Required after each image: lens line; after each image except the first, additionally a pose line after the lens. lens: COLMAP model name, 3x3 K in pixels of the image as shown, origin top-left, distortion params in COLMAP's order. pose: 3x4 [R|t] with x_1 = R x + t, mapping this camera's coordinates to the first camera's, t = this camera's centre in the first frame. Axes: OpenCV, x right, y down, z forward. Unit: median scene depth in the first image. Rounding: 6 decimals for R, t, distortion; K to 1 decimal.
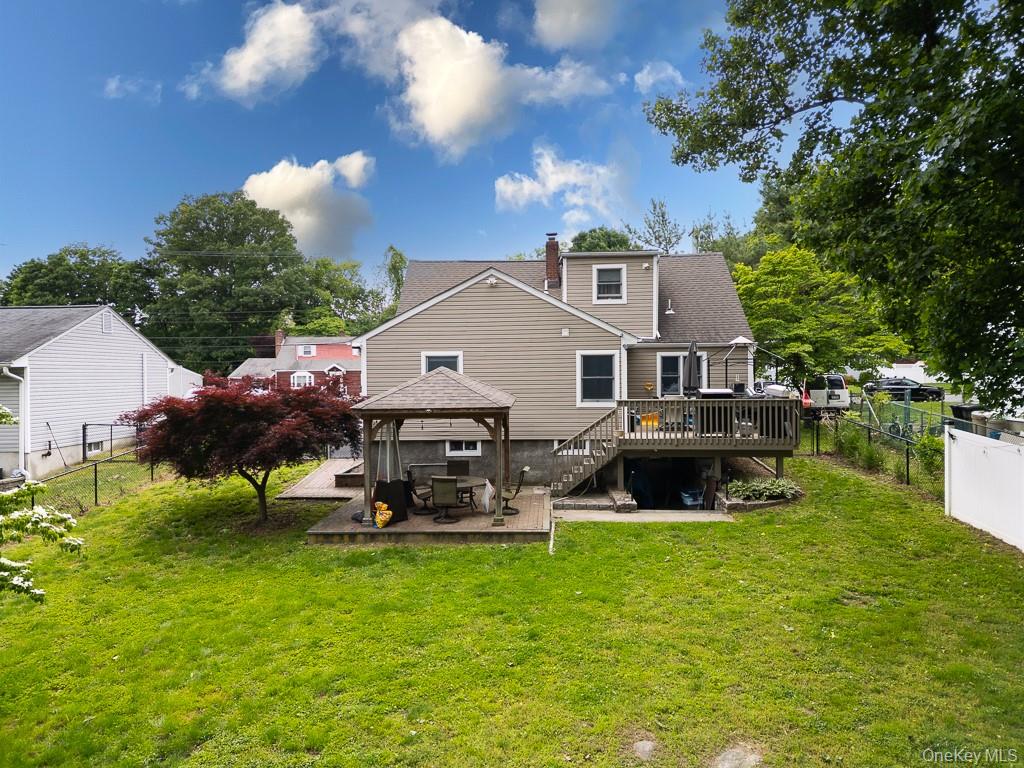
lens RADIAL K [[705.2, 0, 512.0], [0, 705.2, 384.0], [0, 0, 1]] dist [0.097375, -0.095642]
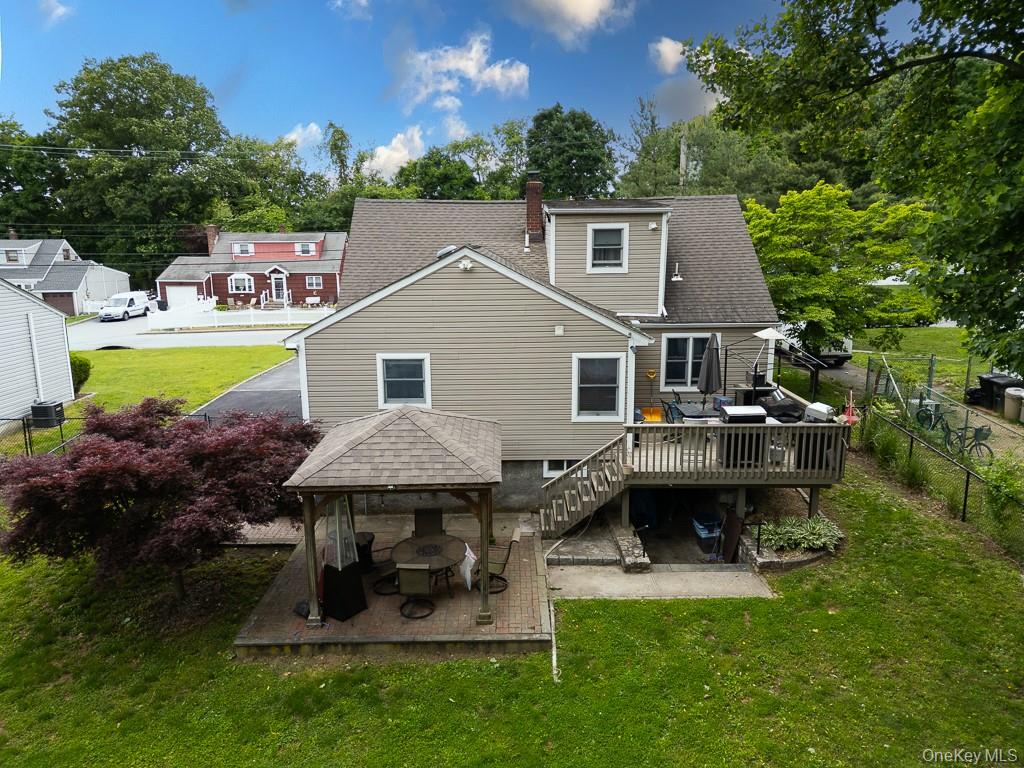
lens RADIAL K [[705.2, 0, 512.0], [0, 705.2, 384.0], [0, 0, 1]] dist [0.097375, -0.095642]
pose [[0.997999, -0.010490, 0.062346, -0.027512], [-0.001016, 0.983351, 0.181715, -0.157796], [-0.063214, -0.181415, 0.981373, 0.211630]]
